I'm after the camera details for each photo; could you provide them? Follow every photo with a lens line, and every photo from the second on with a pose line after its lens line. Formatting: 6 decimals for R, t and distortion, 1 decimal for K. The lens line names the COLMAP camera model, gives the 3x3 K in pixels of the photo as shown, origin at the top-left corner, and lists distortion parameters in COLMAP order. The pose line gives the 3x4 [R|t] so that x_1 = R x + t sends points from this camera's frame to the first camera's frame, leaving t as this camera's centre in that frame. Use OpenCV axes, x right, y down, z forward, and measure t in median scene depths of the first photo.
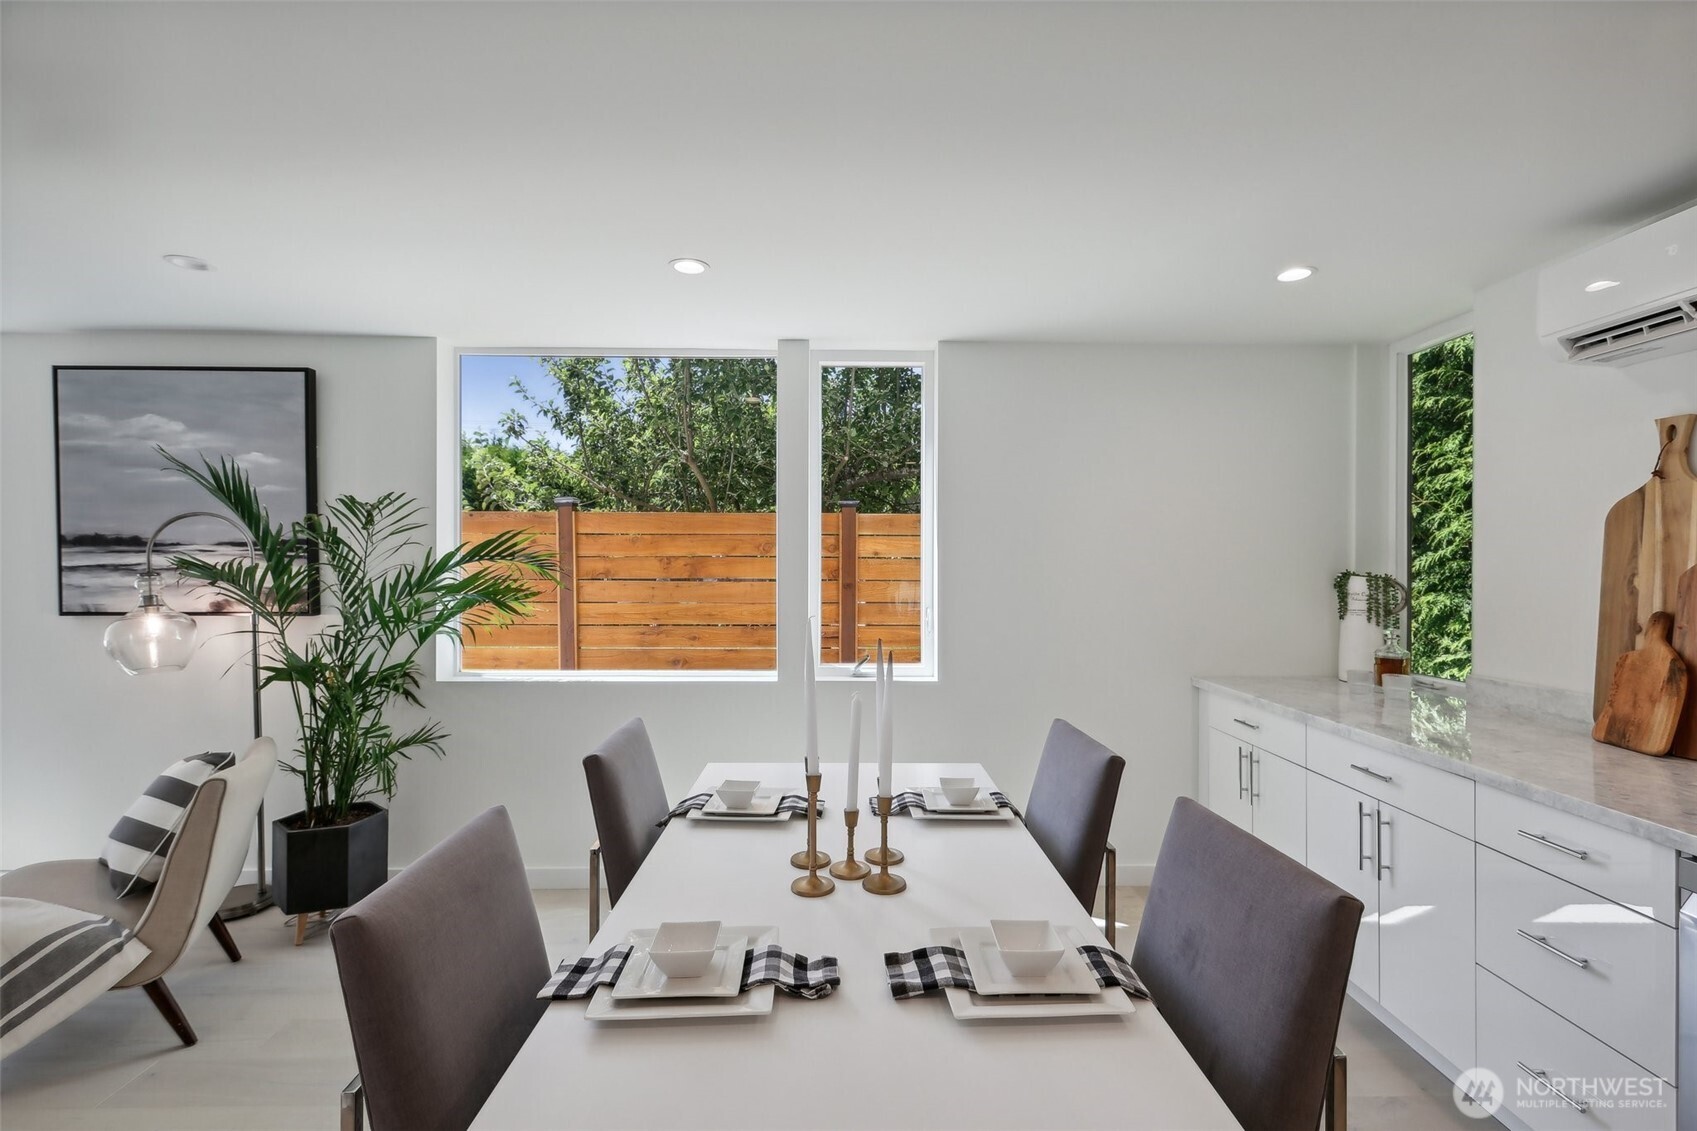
lens RADIAL K [[757.7, 0, 852.3], [0, 757.7, 565.8], [0, 0, 1]] dist [0.003281, -0.000096]
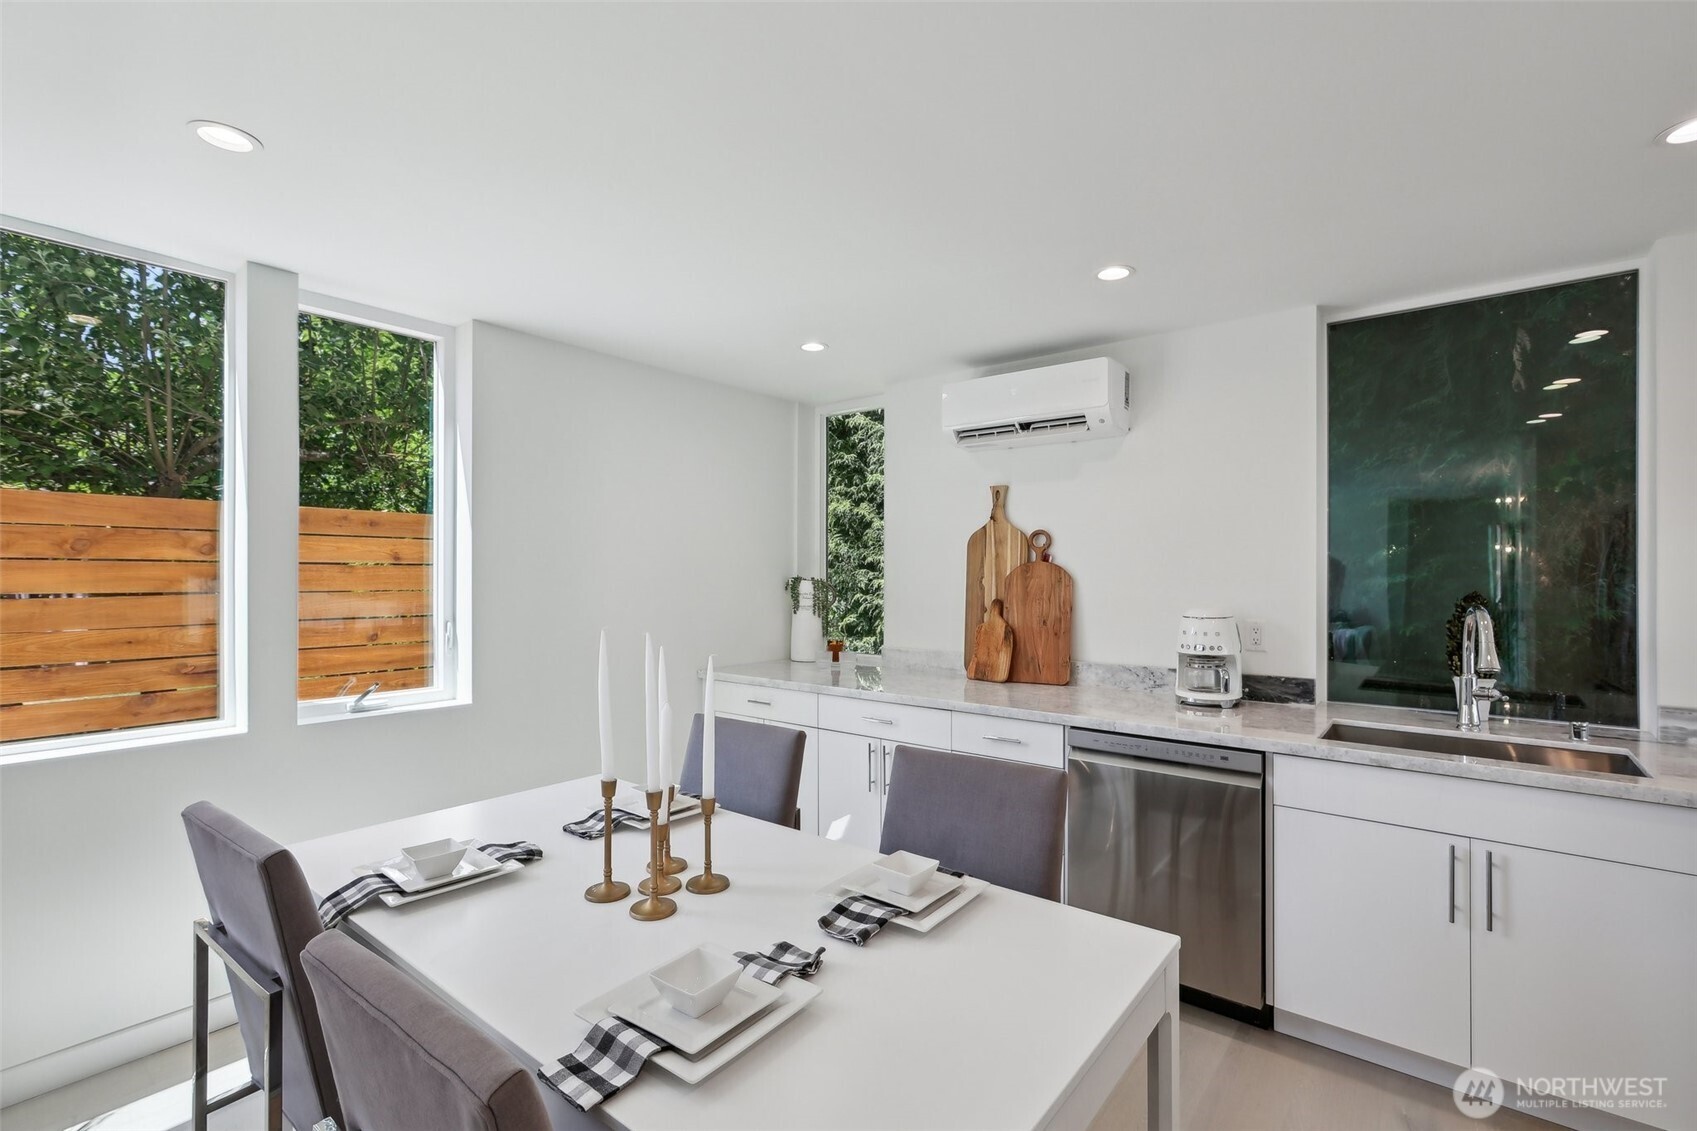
lens RADIAL K [[768.7, 0, 850.0], [0, 768.7, 568.7], [0, 0, 1]] dist [0.001032, -0.000067]
pose [[0.636952, 0.003714, 0.770894, -0.310009], [0.001191, 0.999982, -0.005802, 0.001242], [-0.770902, 0.004614, 0.636937, 0.095333]]
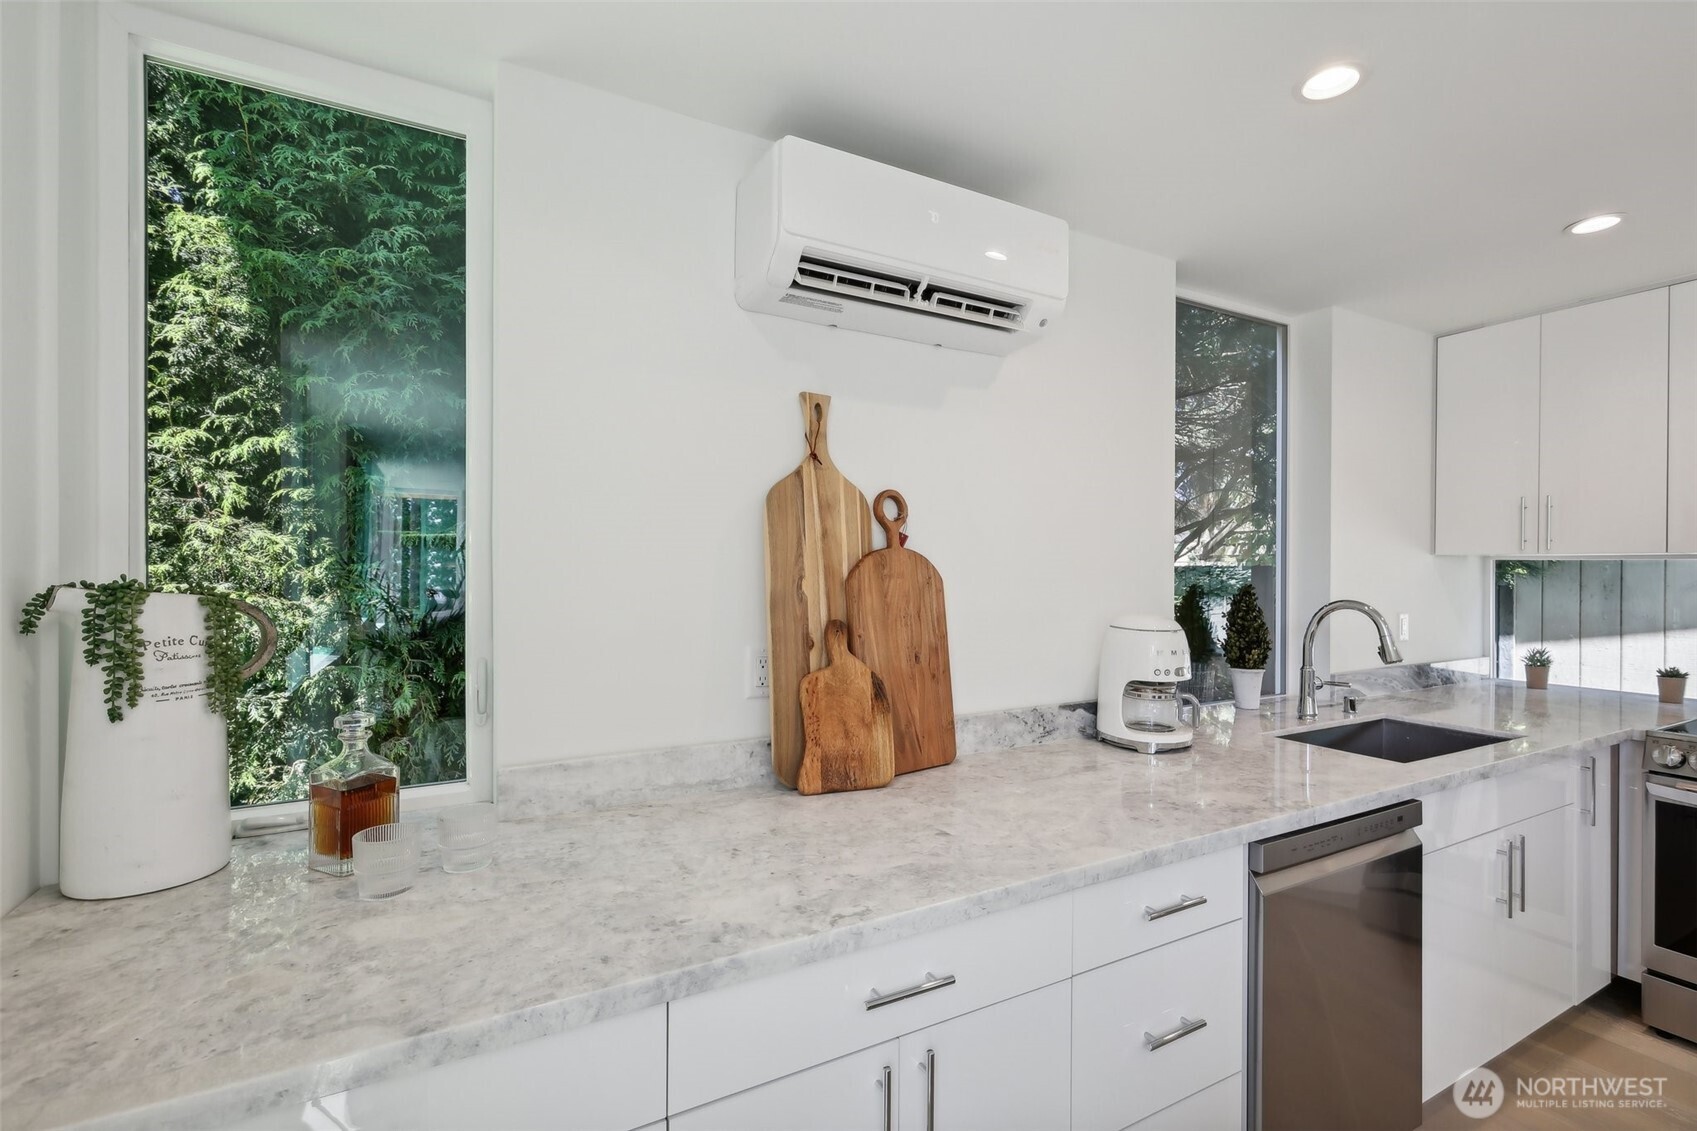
lens RADIAL K [[753.2, 0, 844.2], [0, 753.2, 569.7], [0, 0, 1]] dist [0.003260, 0.000044]
pose [[-0.465954, -0.005003, 0.884795, 0.196500], [-0.003486, 0.999987, 0.003819, 0.000184], [-0.884802, -0.001306, -0.465965, 0.885502]]
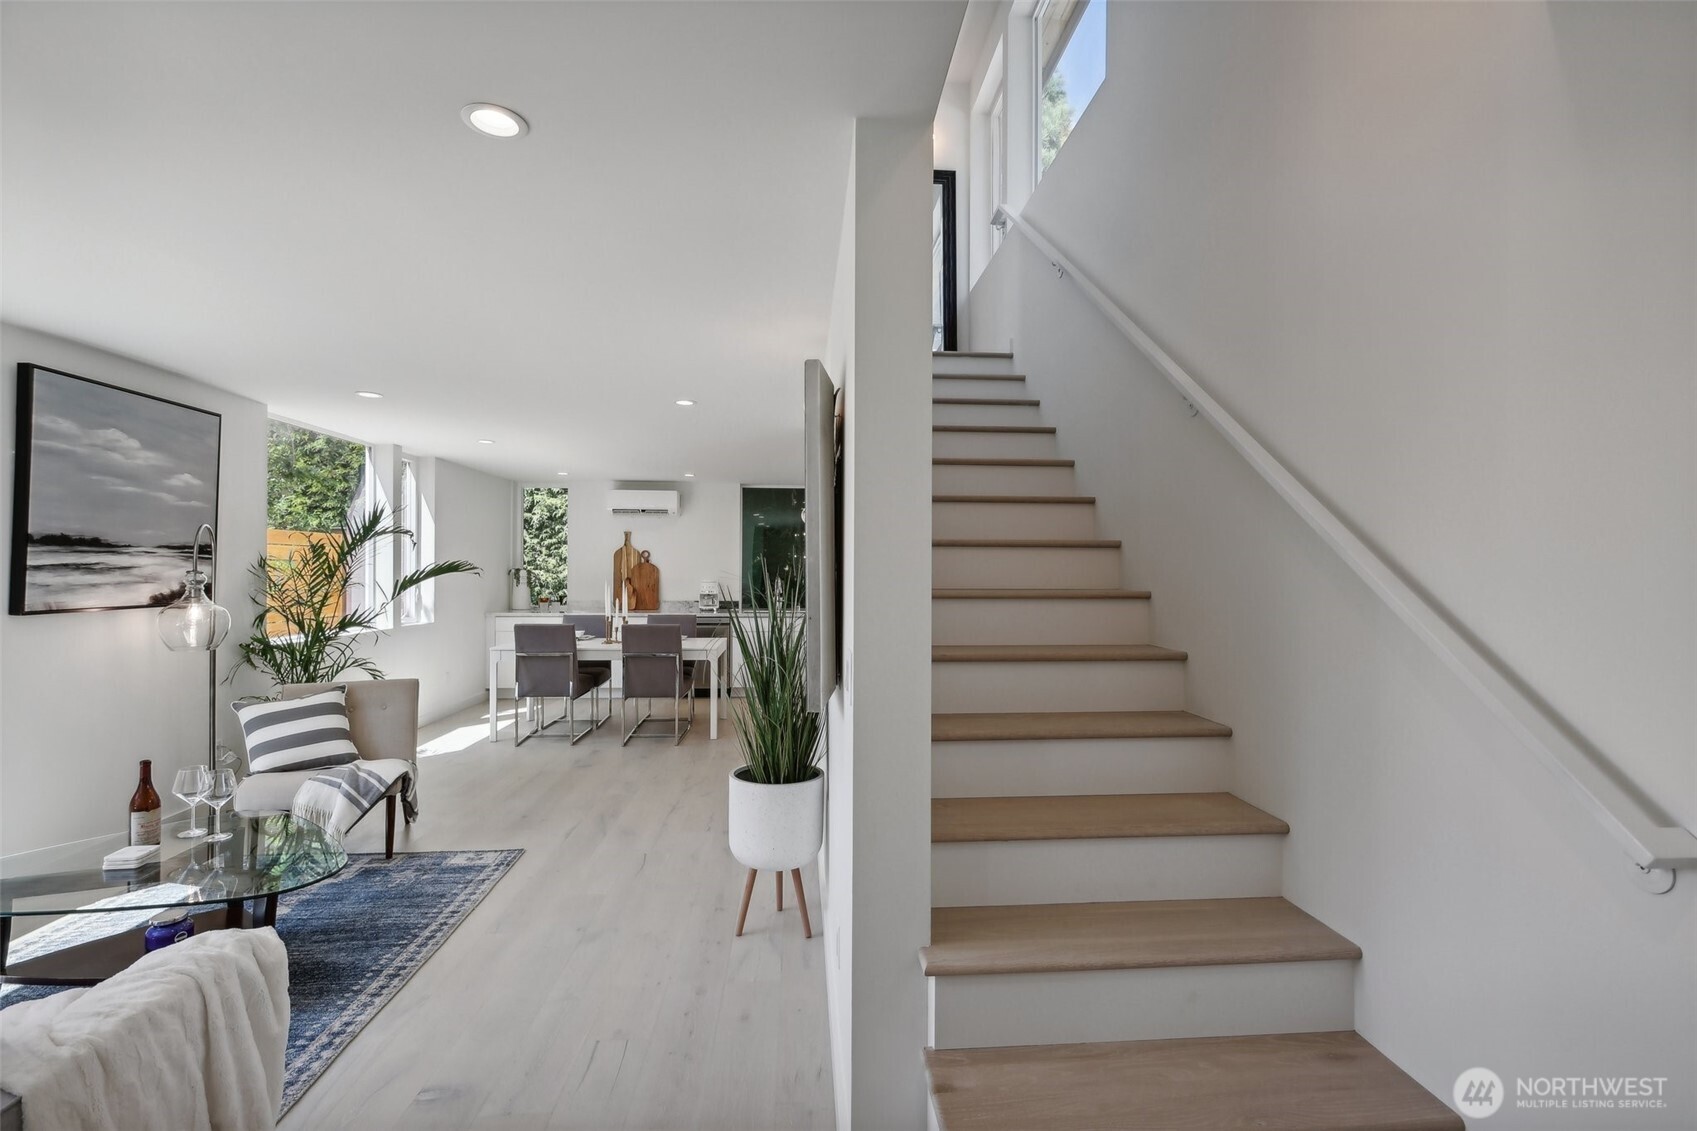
lens RADIAL K [[762.6, 0, 848.7], [0, 762.6, 573.1], [0, 0, 1]] dist [0.001847, 0.001563]
pose [[-0.049686, -0.008270, 0.998731, -2.093126], [-0.005283, 0.999954, 0.008018, -0.002947], [-0.998751, -0.004878, -0.049727, -0.017077]]
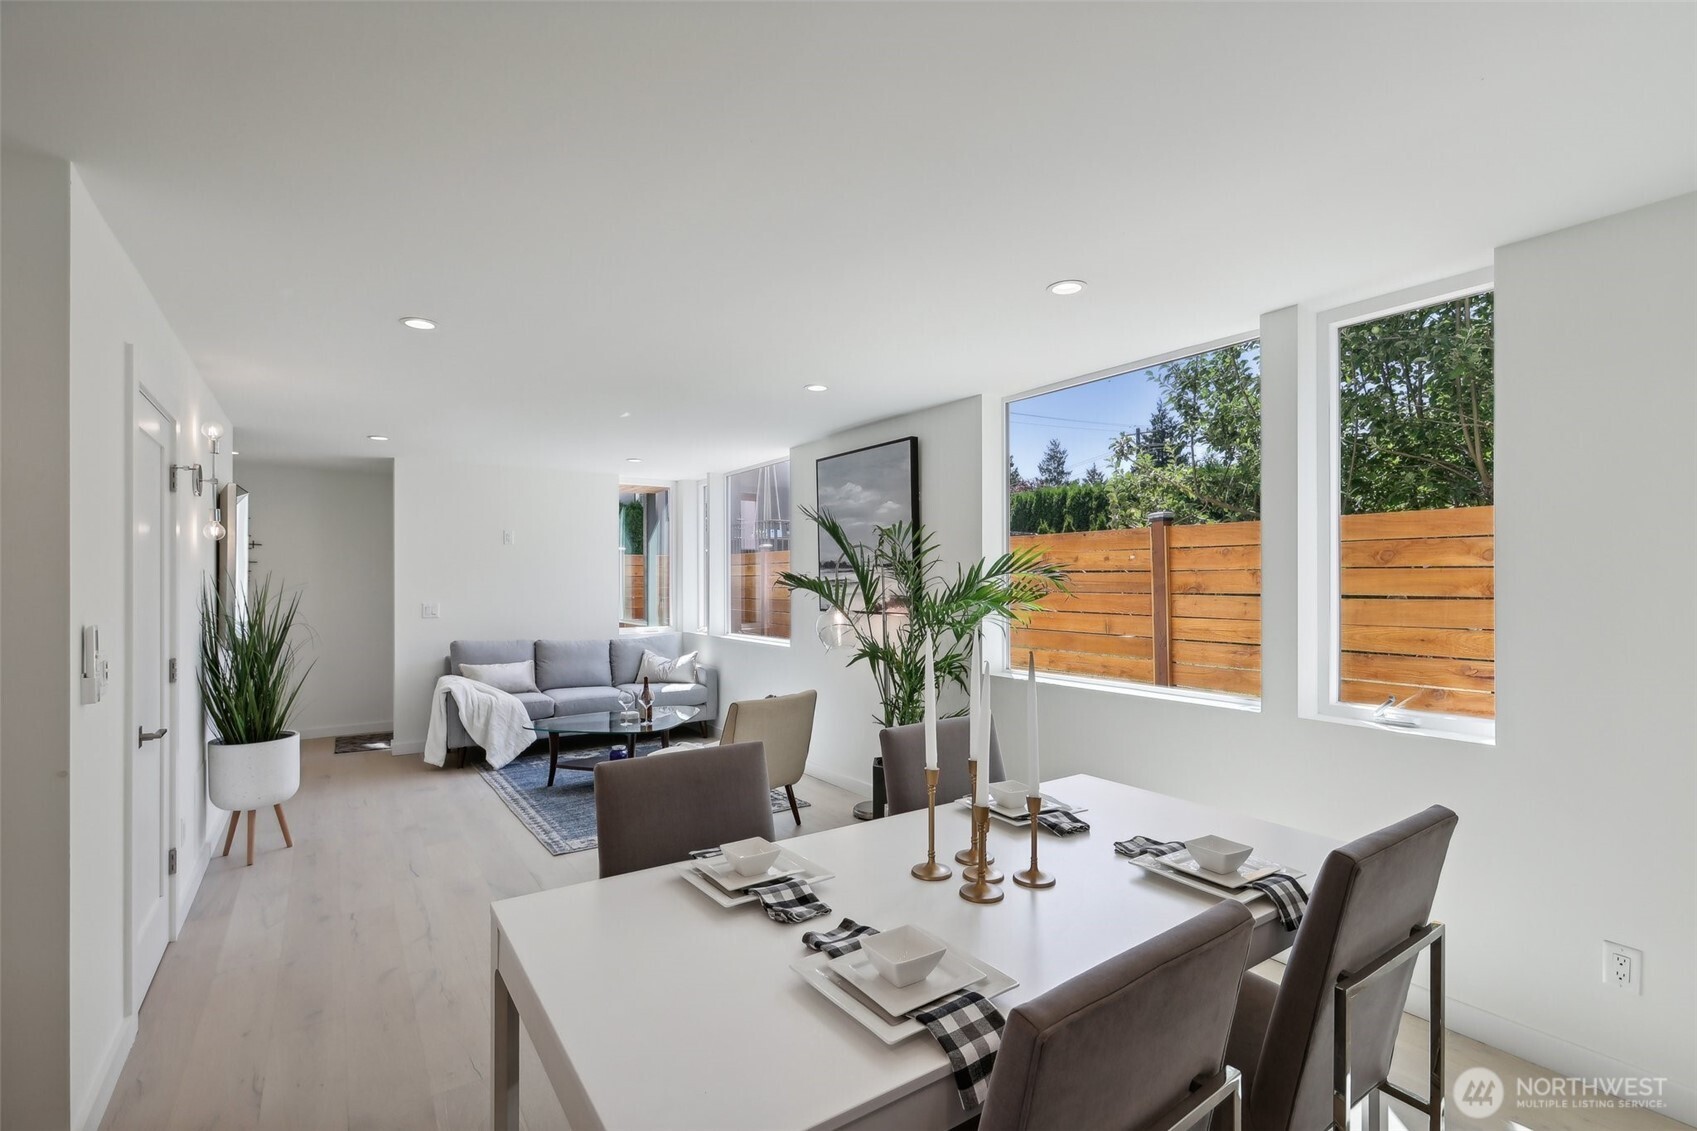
lens RADIAL K [[762.6, 0, 848.7], [0, 762.6, 573.1], [0, 0, 1]] dist [0.001847, 0.001563]
pose [[0.550017, -0.010638, -0.835085, 0.375514], [0.001900, 0.999932, -0.011487, 0.003138], [0.835151, 0.004731, 0.550000, 0.143016]]
